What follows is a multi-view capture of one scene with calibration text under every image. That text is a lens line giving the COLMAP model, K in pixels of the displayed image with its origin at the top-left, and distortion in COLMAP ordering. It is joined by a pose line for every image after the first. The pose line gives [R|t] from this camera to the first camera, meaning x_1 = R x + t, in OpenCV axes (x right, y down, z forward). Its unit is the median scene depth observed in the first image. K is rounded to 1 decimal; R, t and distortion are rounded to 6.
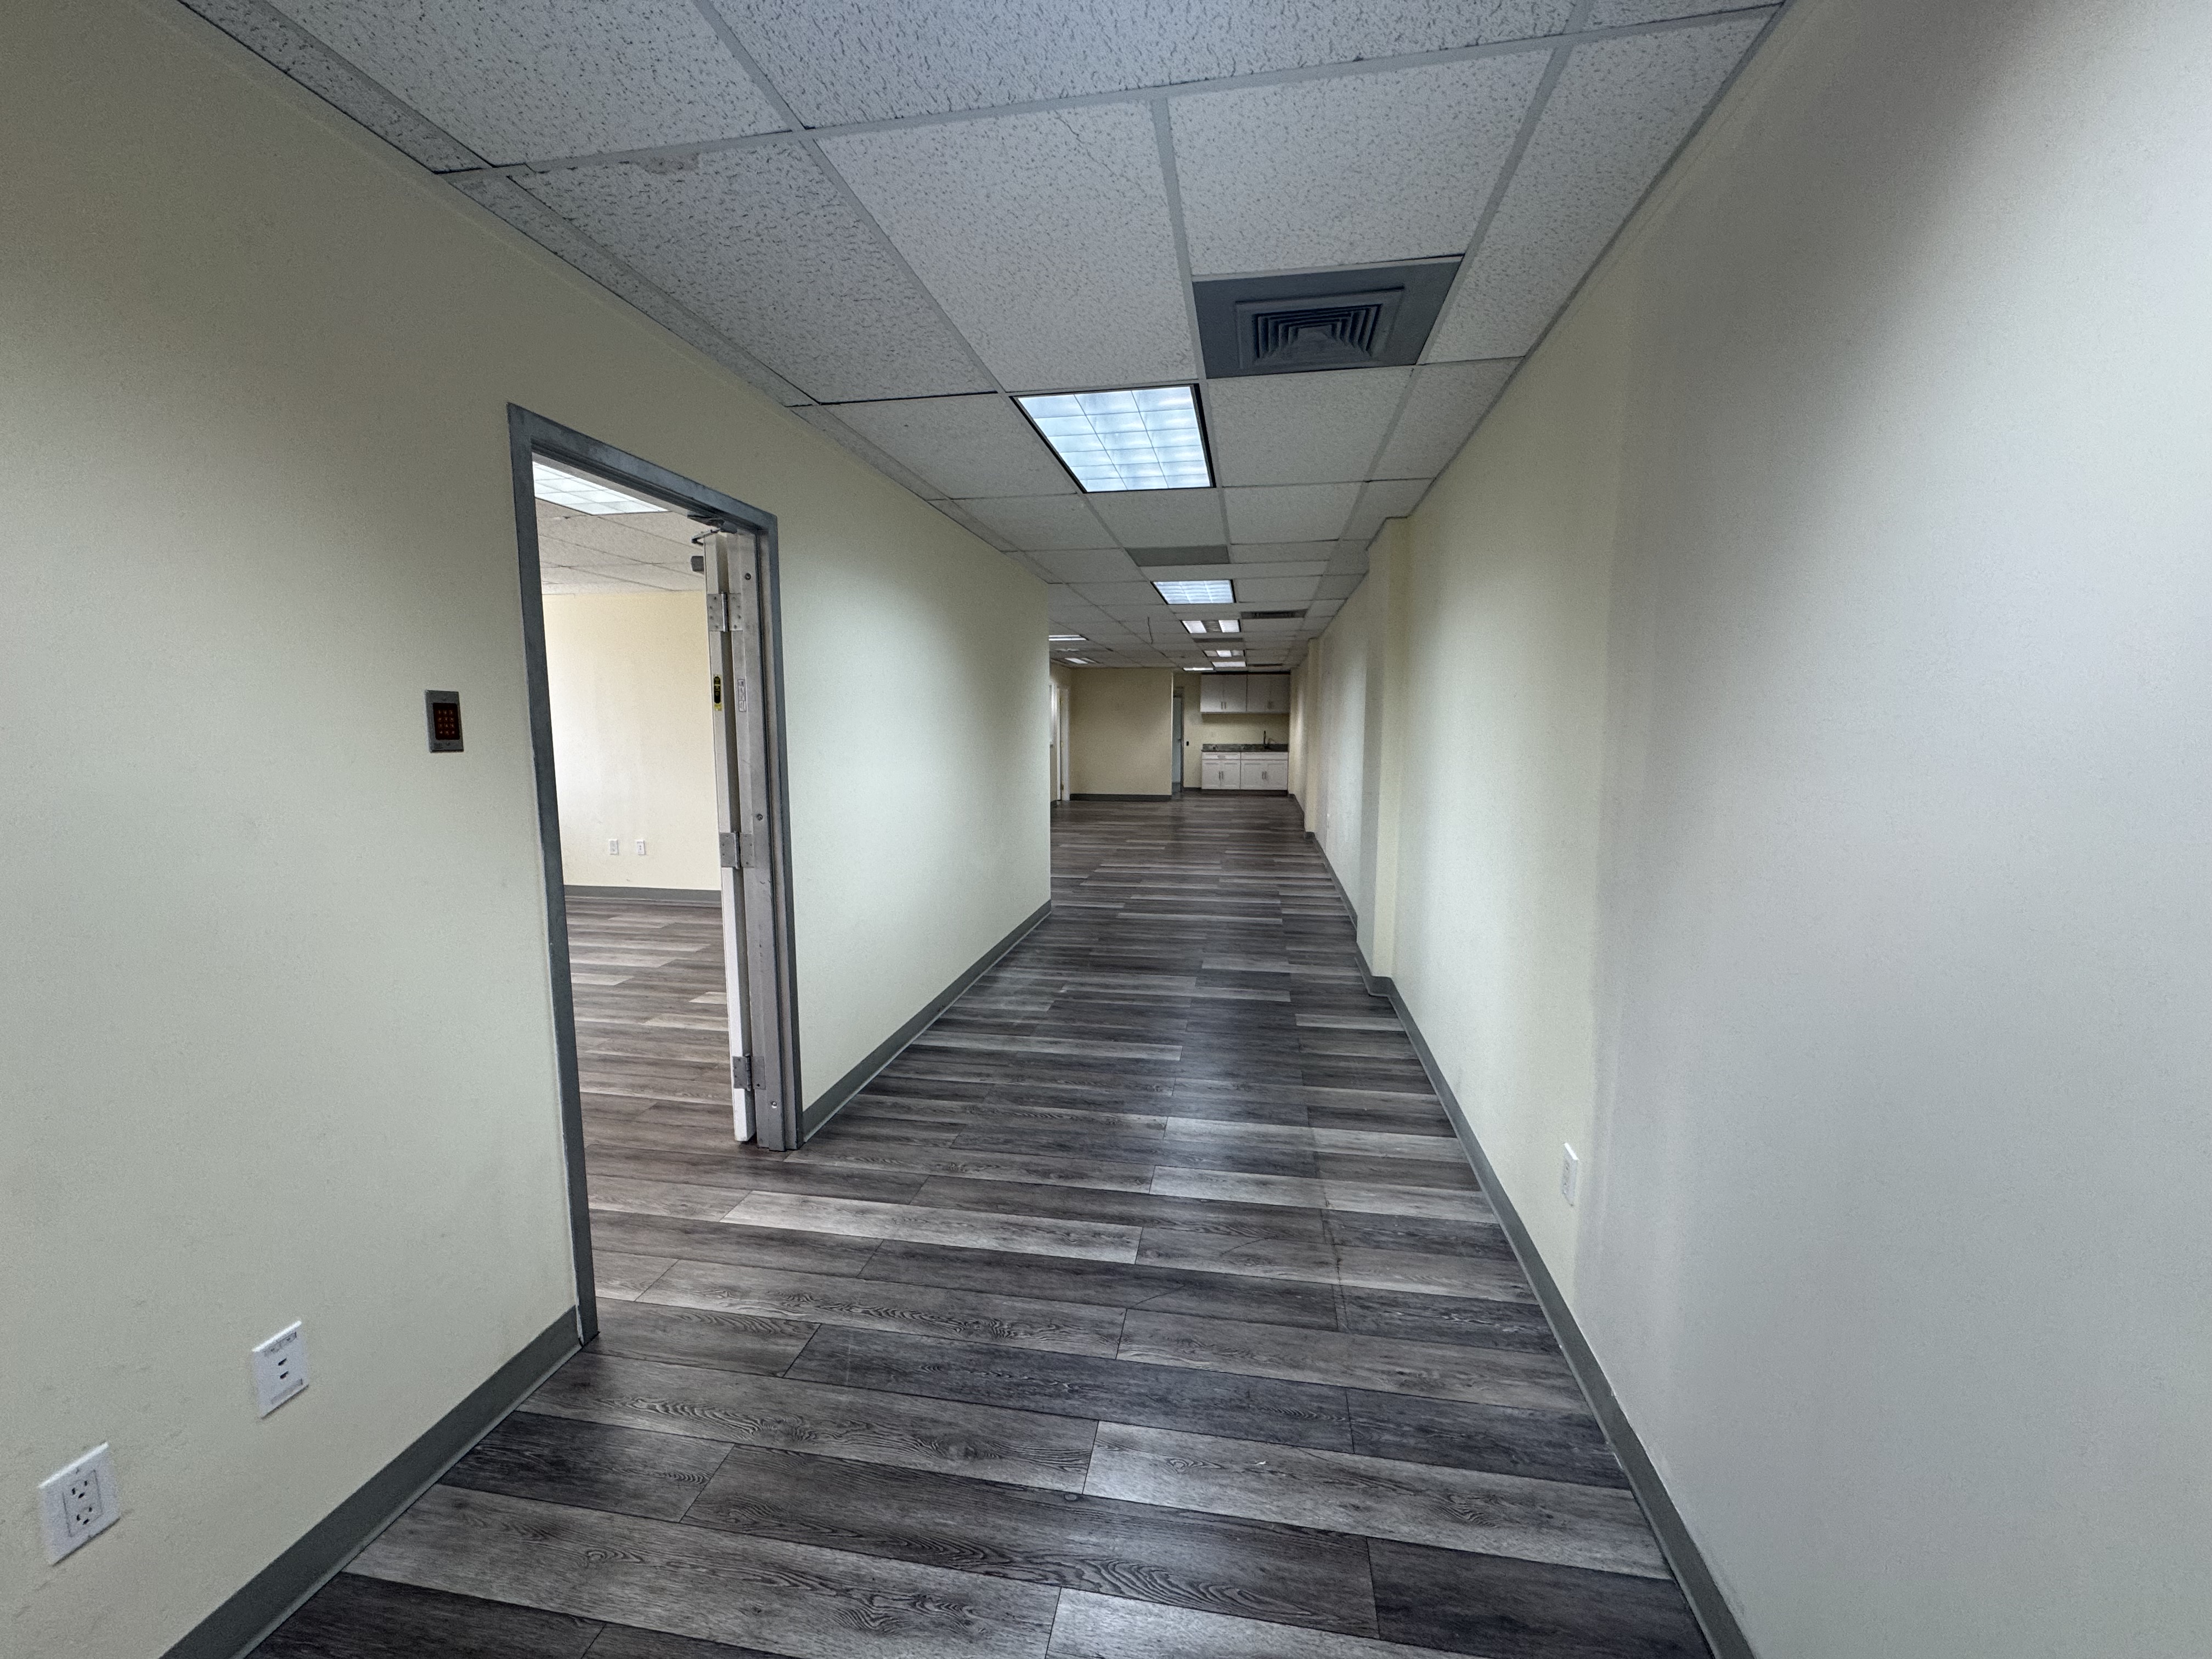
lens RADIAL K [[879.9, 0, 1112.9], [0, 879.9, 835.0], [0, 0, 1]] dist [-0.003951, -0.000299]
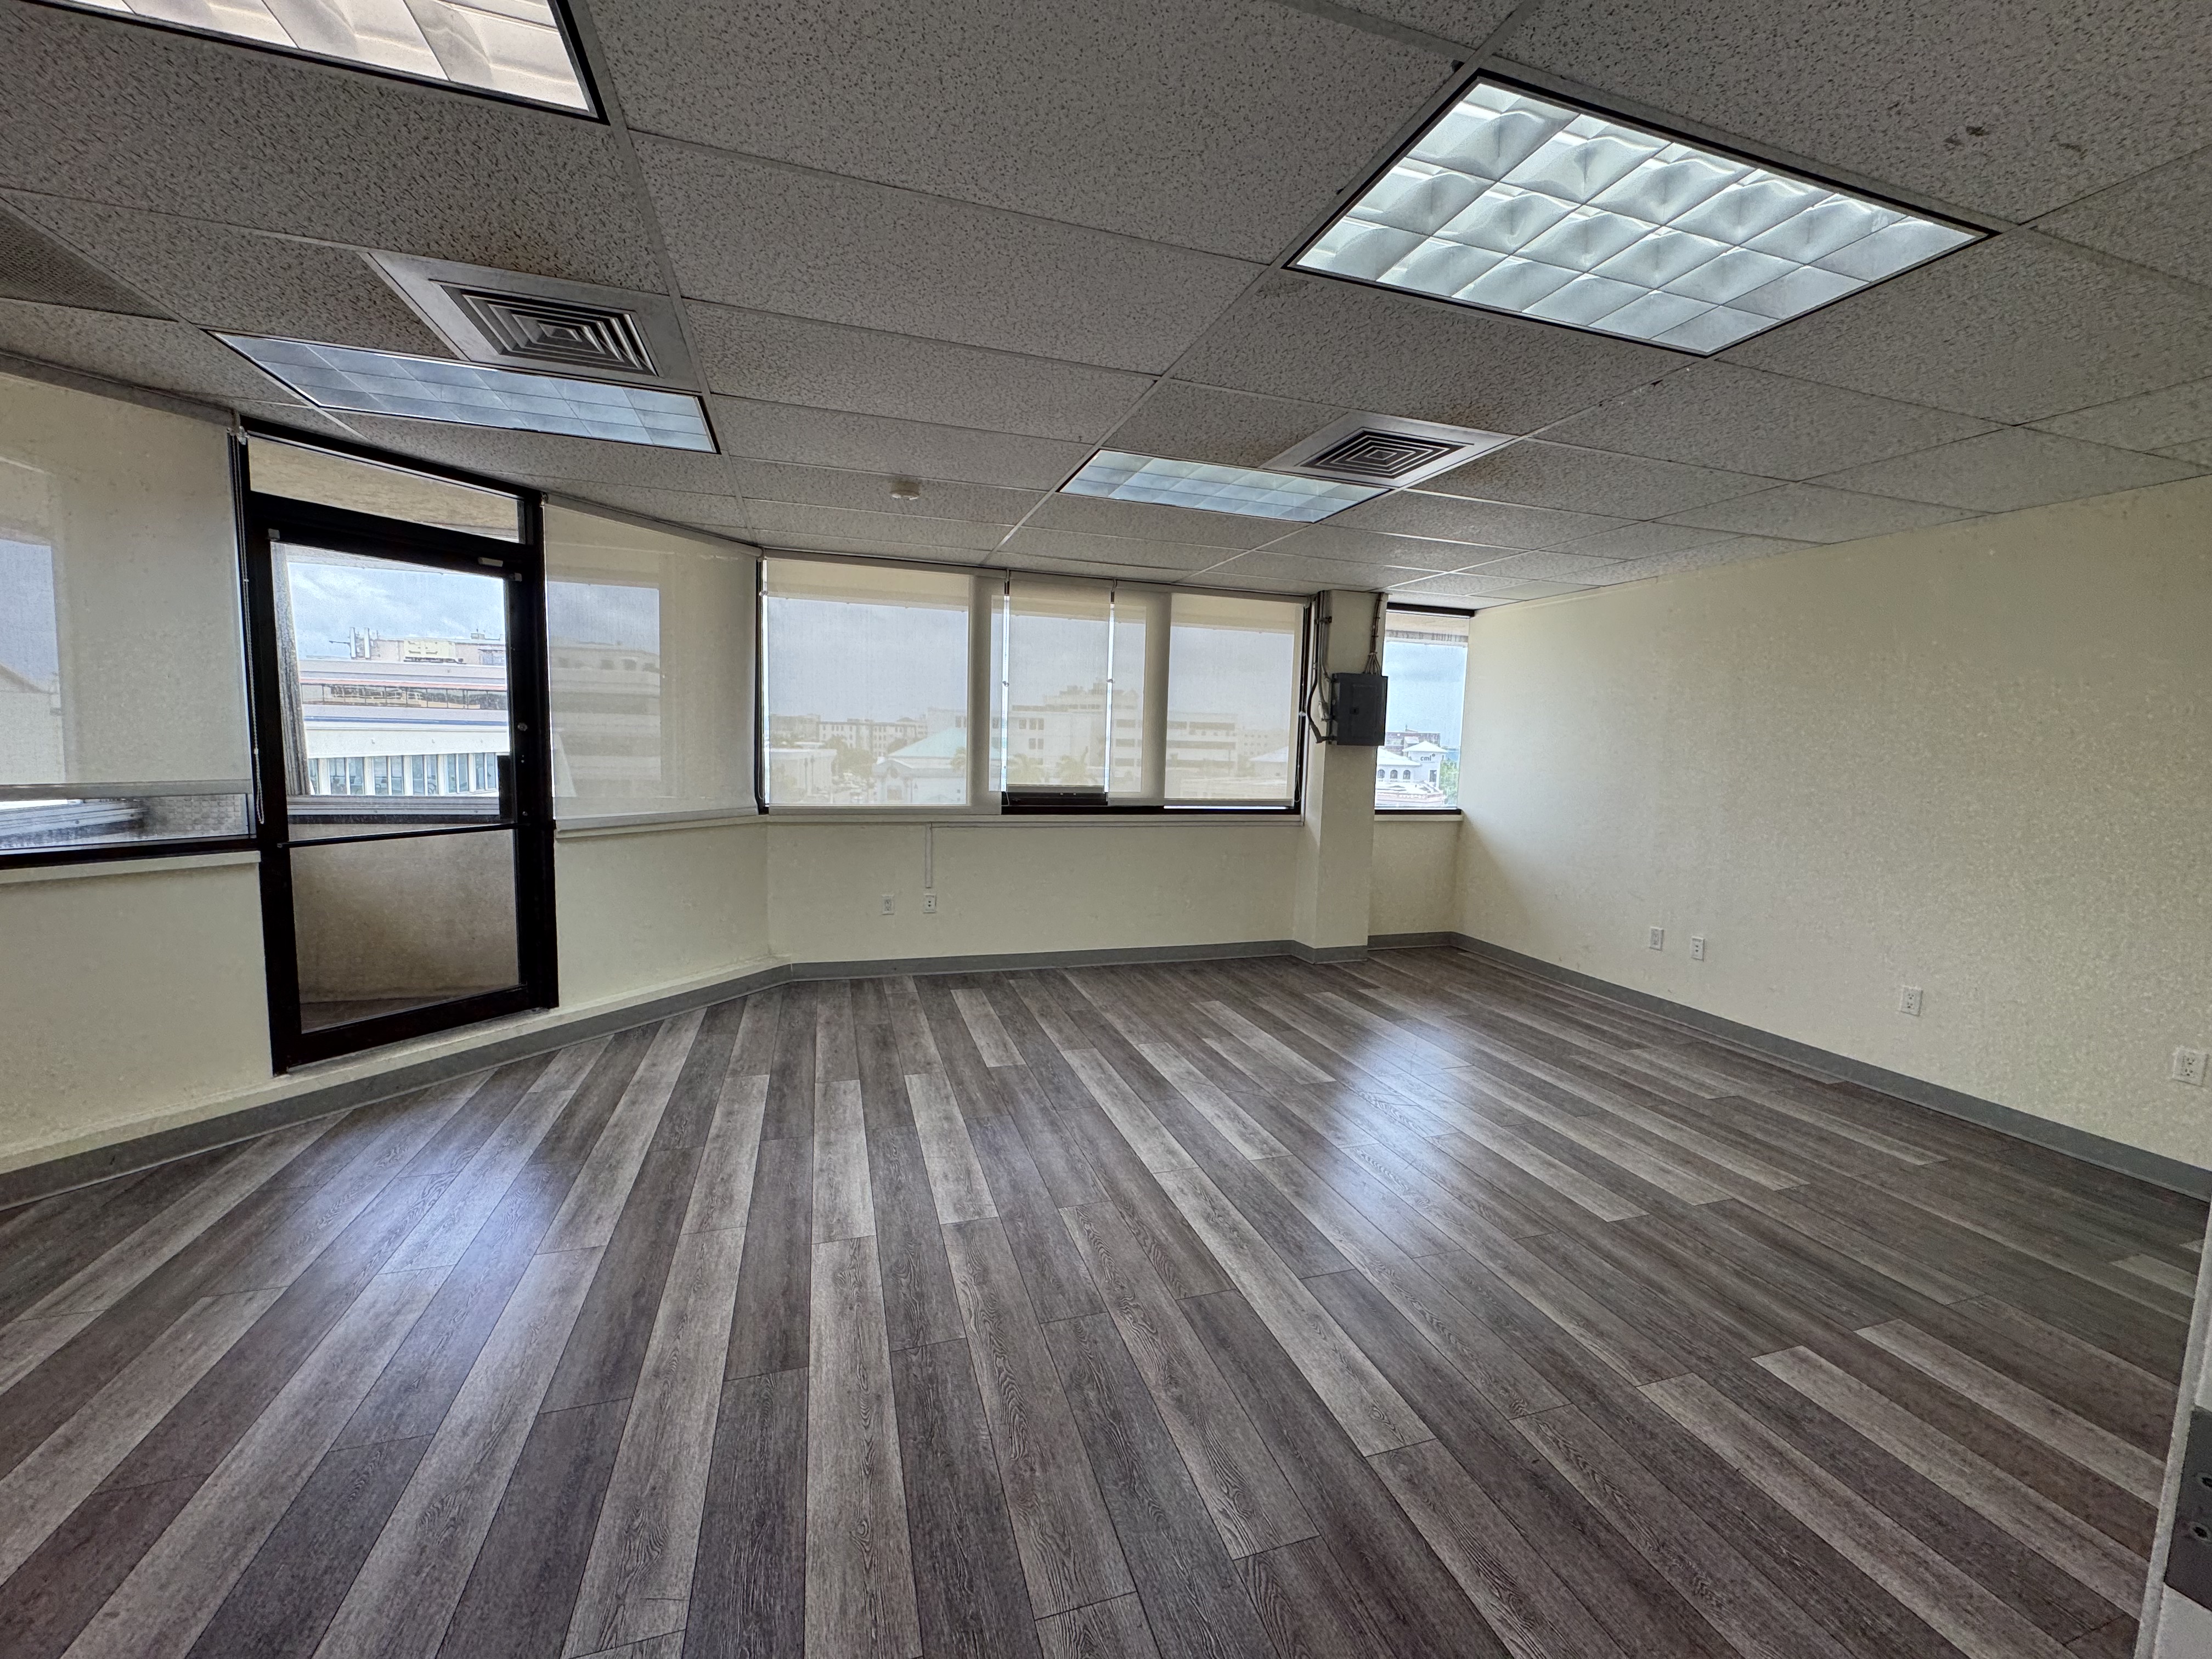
lens RADIAL K [[879.9, 0, 1095.0], [0, 879.9, 830.4], [0, 0, 1]] dist [-0.003951, -0.000299]
pose [[0.448258, 0.105530, -0.887653, -0.217822], [-0.139125, 0.989143, 0.047339, -0.052225], [0.883011, 0.102275, 0.458074, 0.384186]]
